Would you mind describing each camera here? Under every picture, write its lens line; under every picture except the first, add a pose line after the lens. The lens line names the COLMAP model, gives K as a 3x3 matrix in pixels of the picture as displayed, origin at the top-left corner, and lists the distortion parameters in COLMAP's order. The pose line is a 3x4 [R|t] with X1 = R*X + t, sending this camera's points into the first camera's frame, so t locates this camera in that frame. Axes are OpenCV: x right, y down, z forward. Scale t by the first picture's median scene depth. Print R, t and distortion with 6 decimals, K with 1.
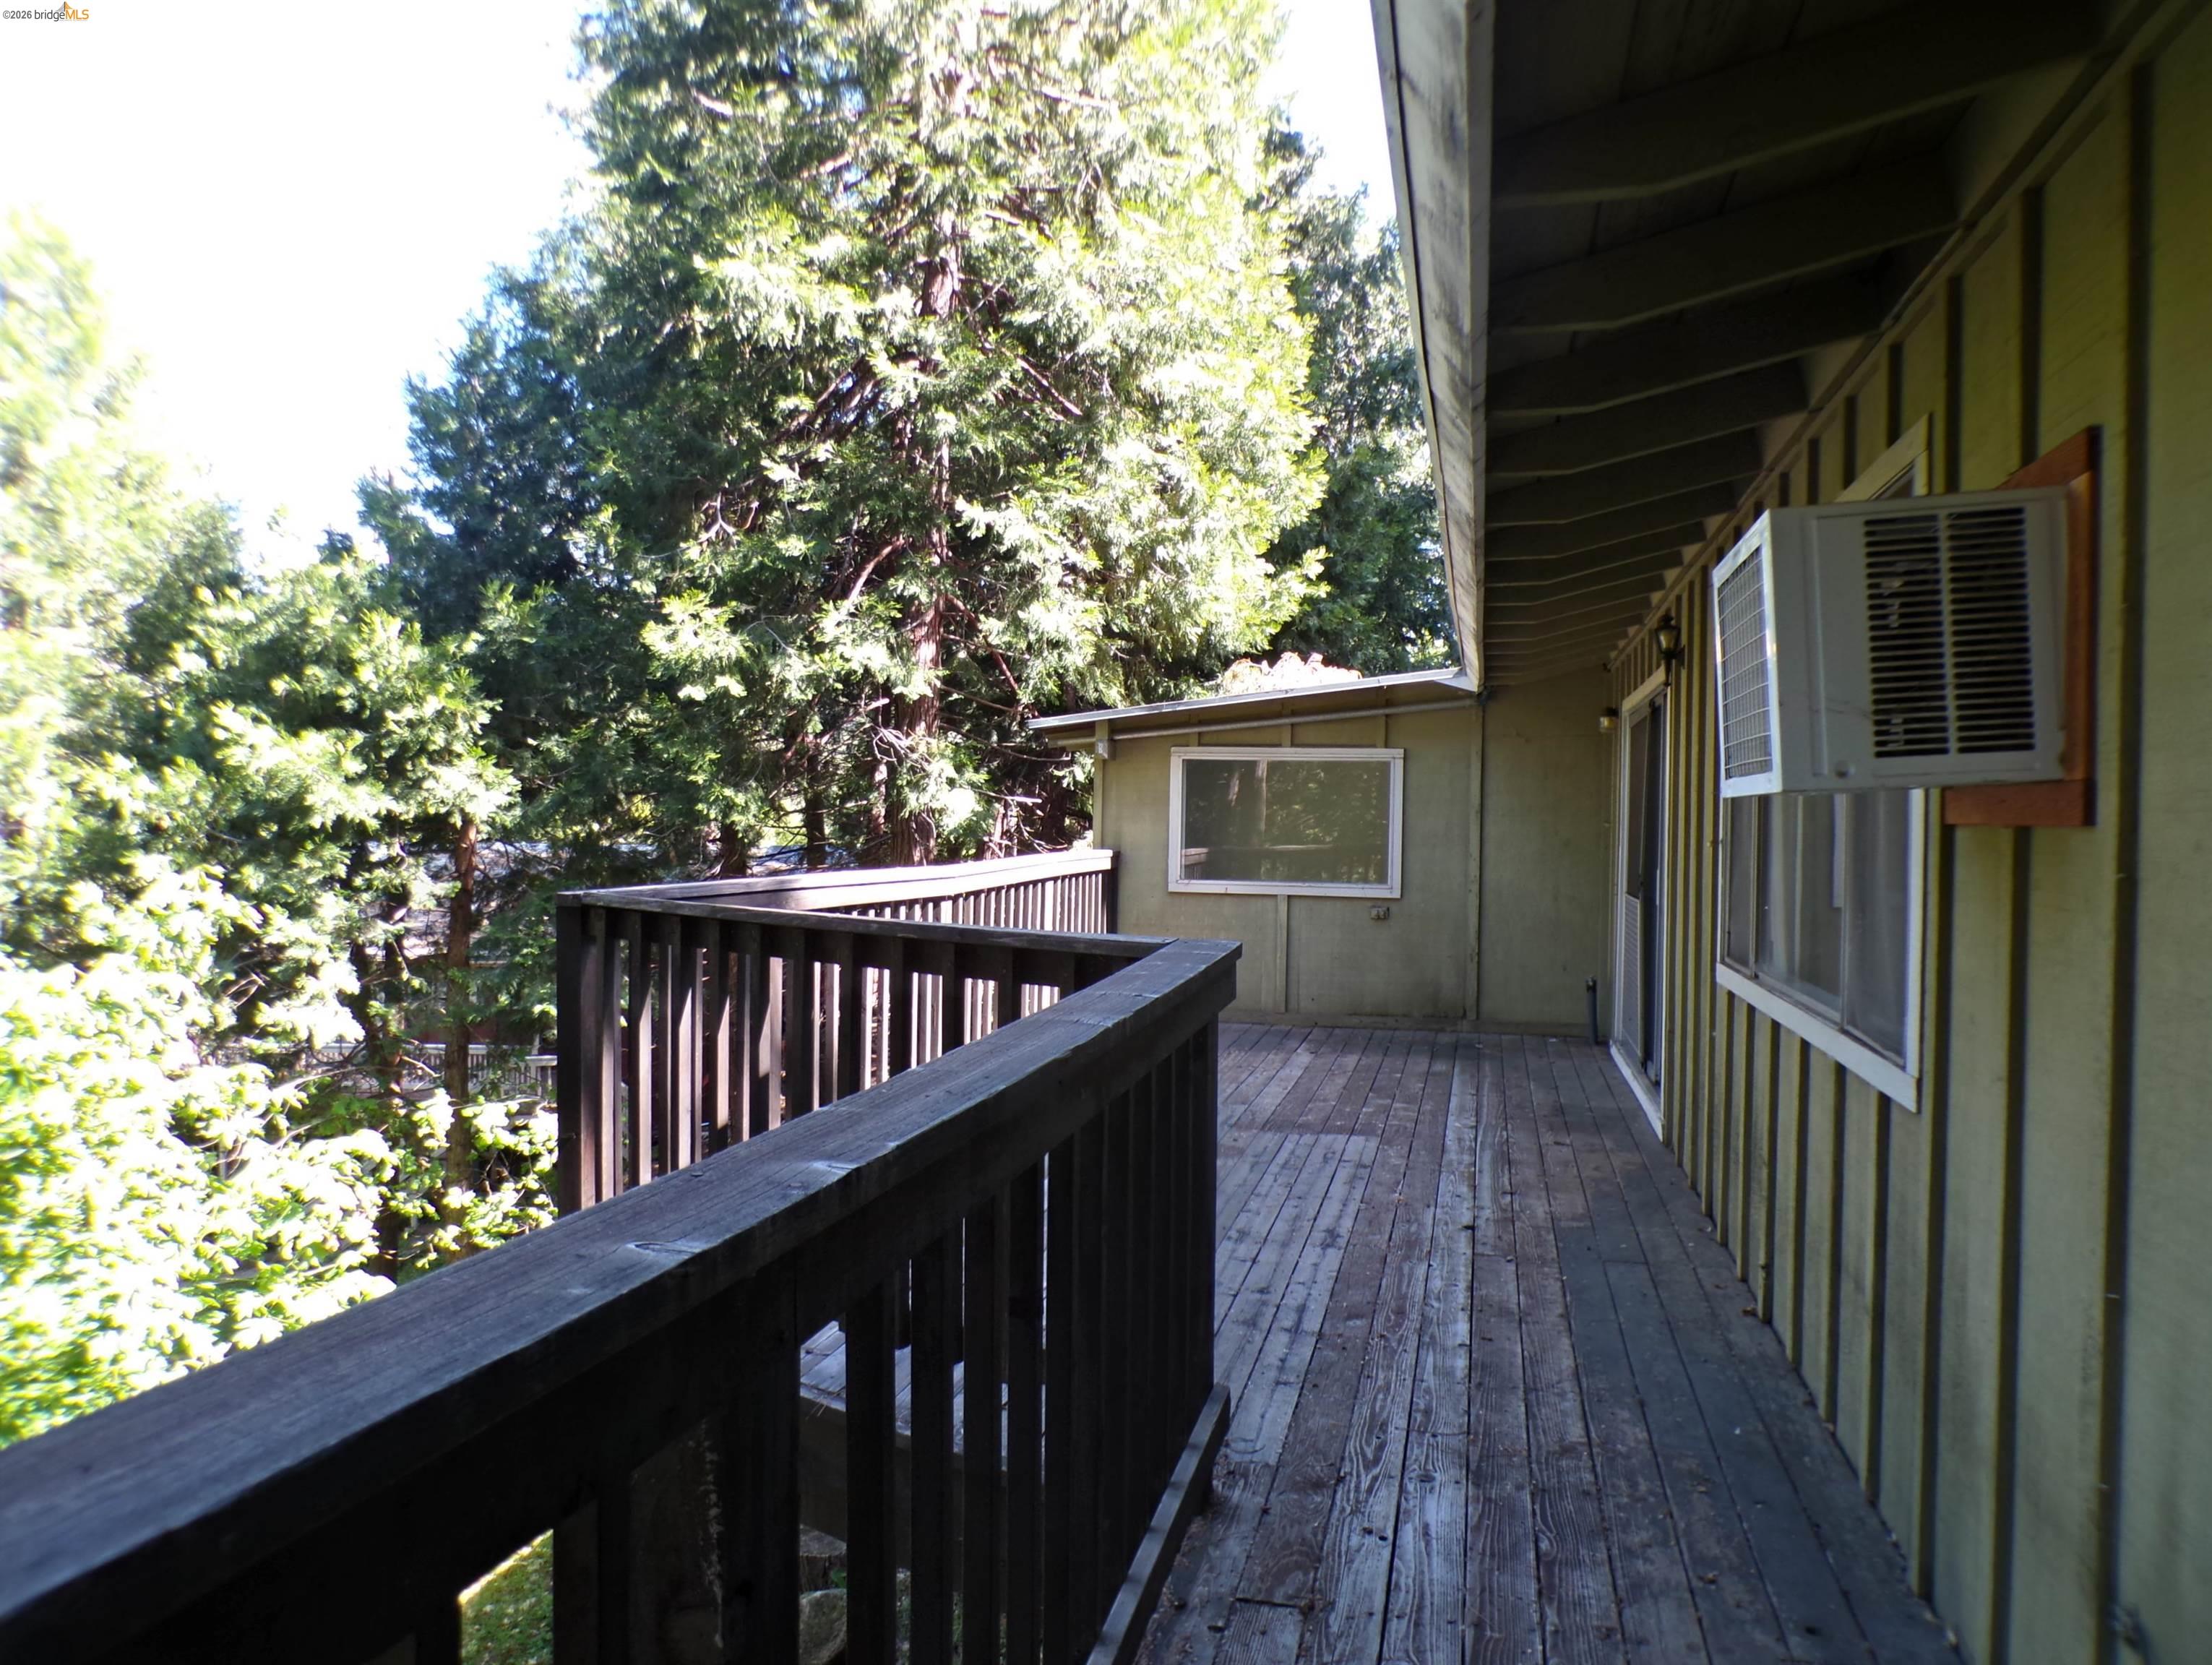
lens RADIAL K [[1481.1, 0, 1096.6], [0, 1481.1, 846.2], [0, 0, 1]] dist [-0.047965, 0.011764]
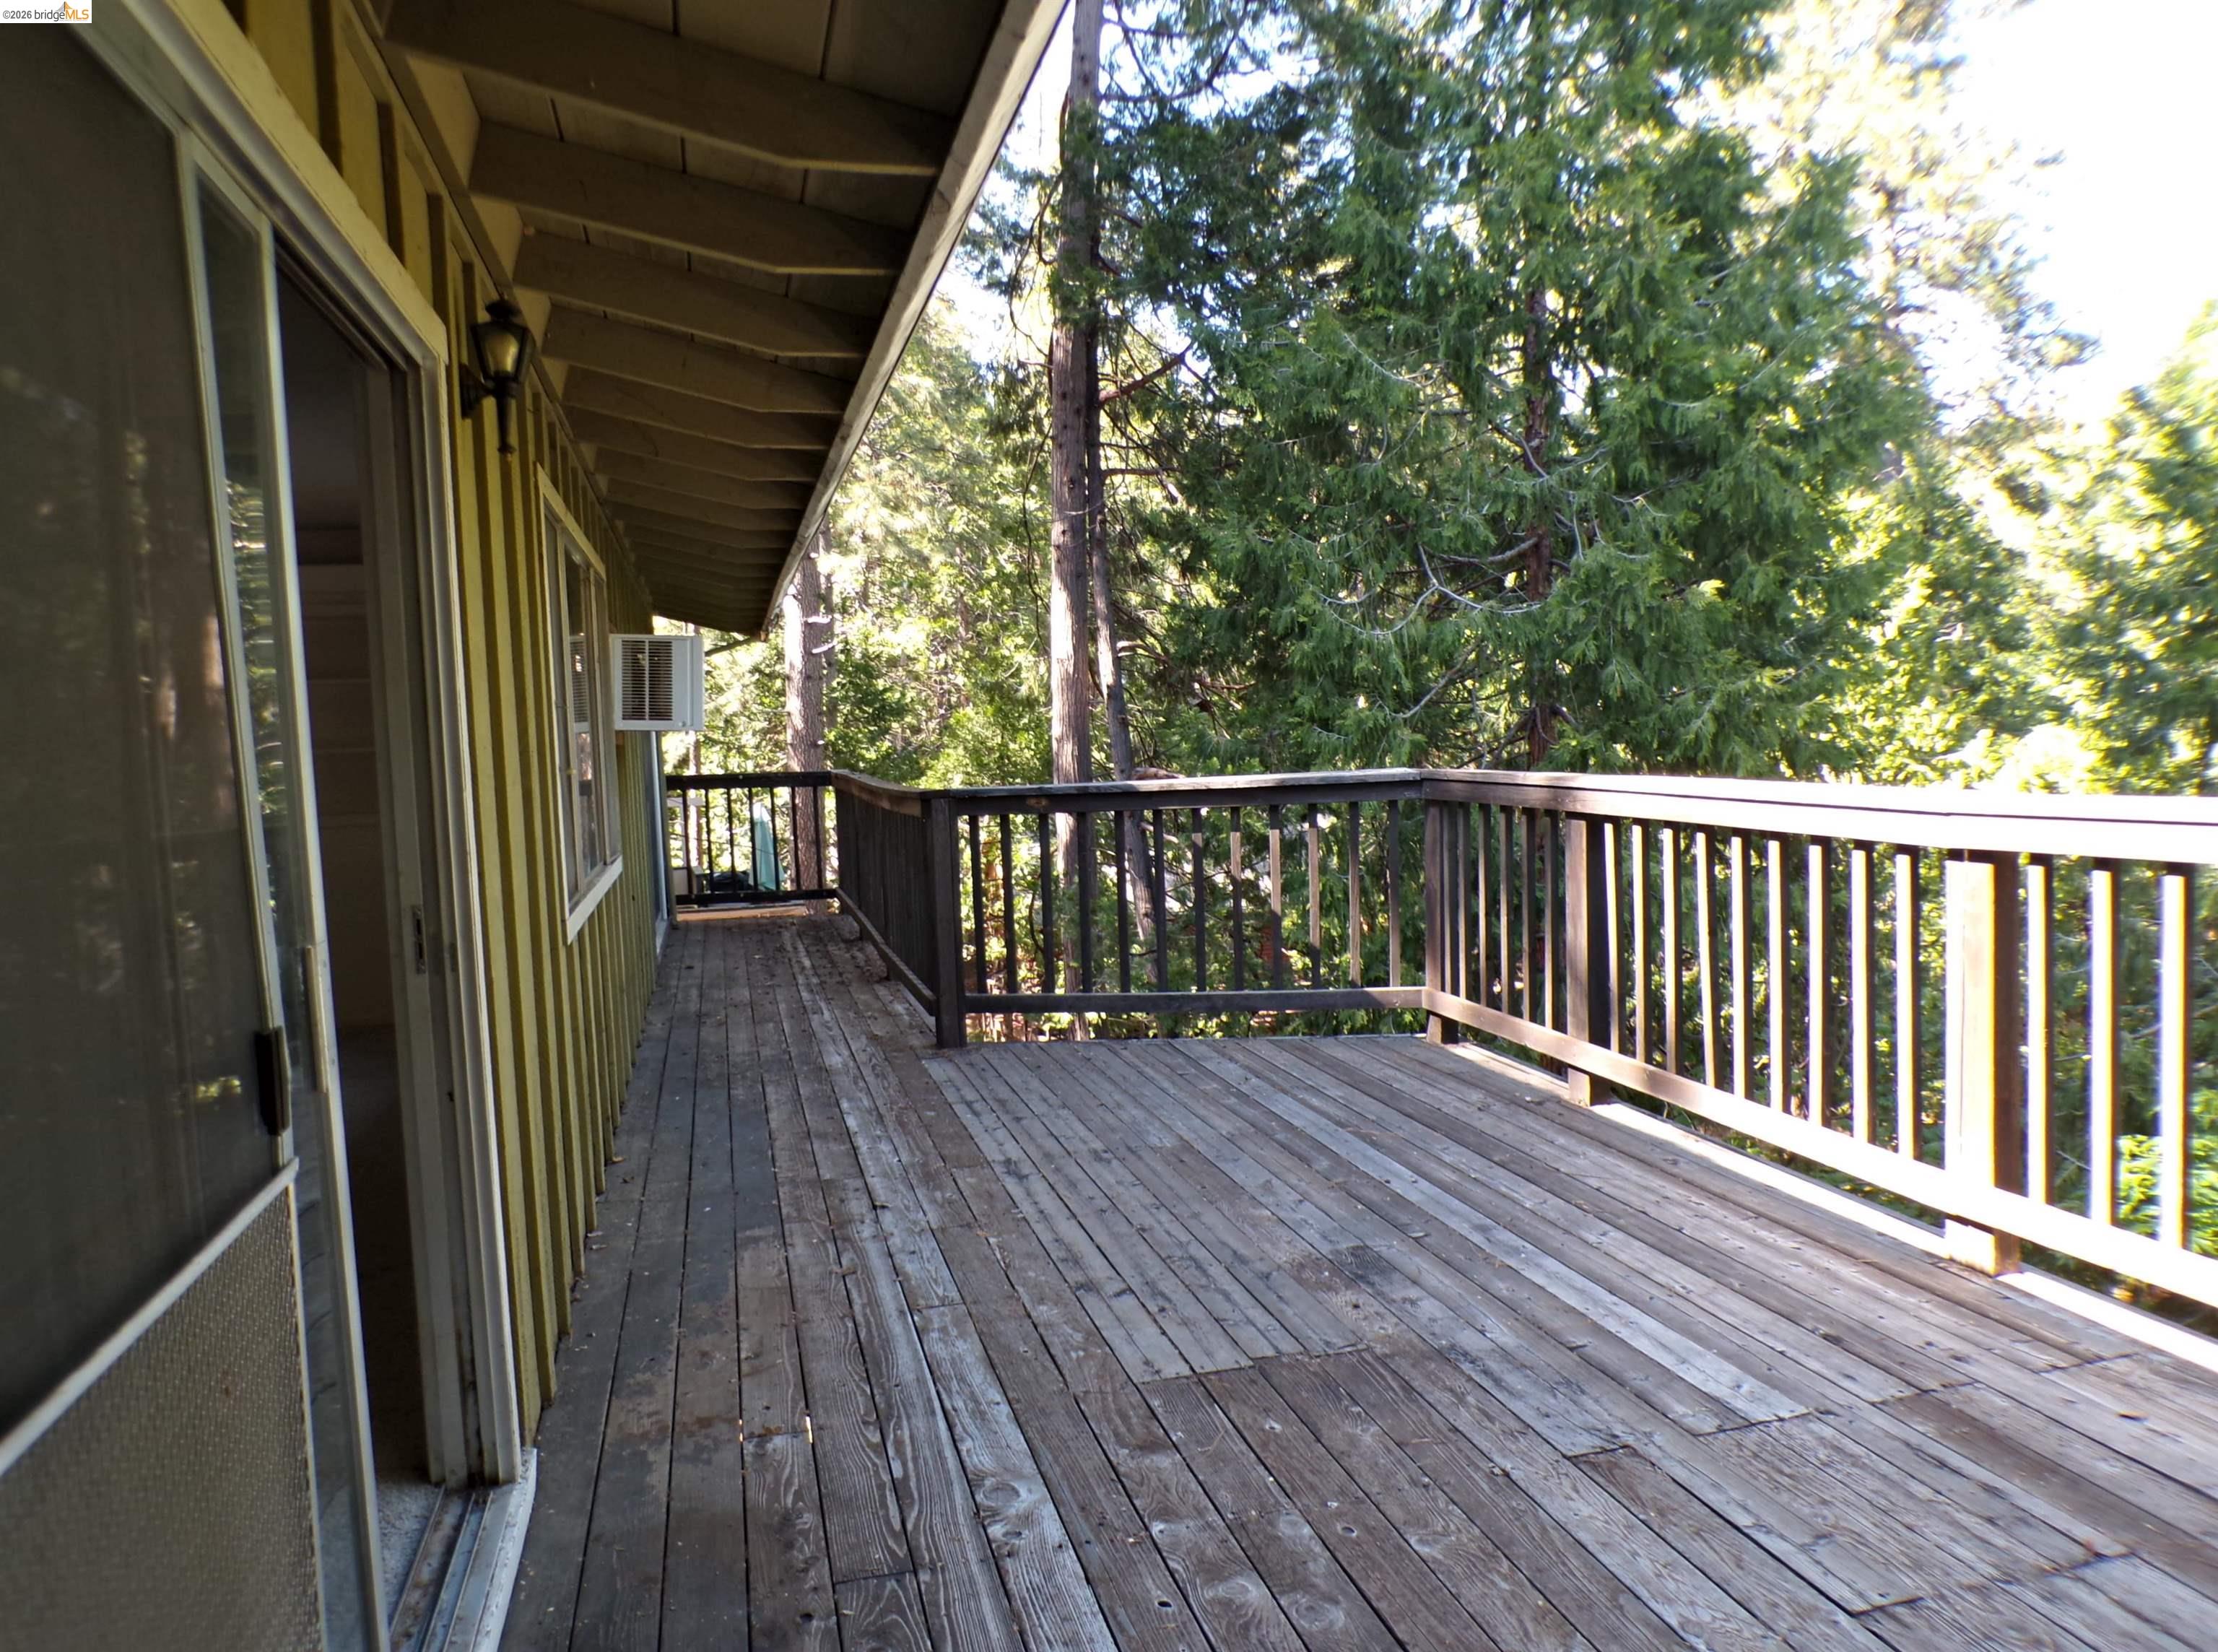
lens RADIAL K [[1510.4, 0, 1113.9], [0, 1510.4, 827.0], [0, 0, 1]] dist [-0.041080, 0.014853]
pose [[-0.870500, 0.052517, -0.489359, 0.581658], [0.017781, 0.996997, 0.075365, -0.026955], [0.491848, 0.056904, -0.868820, 1.915271]]
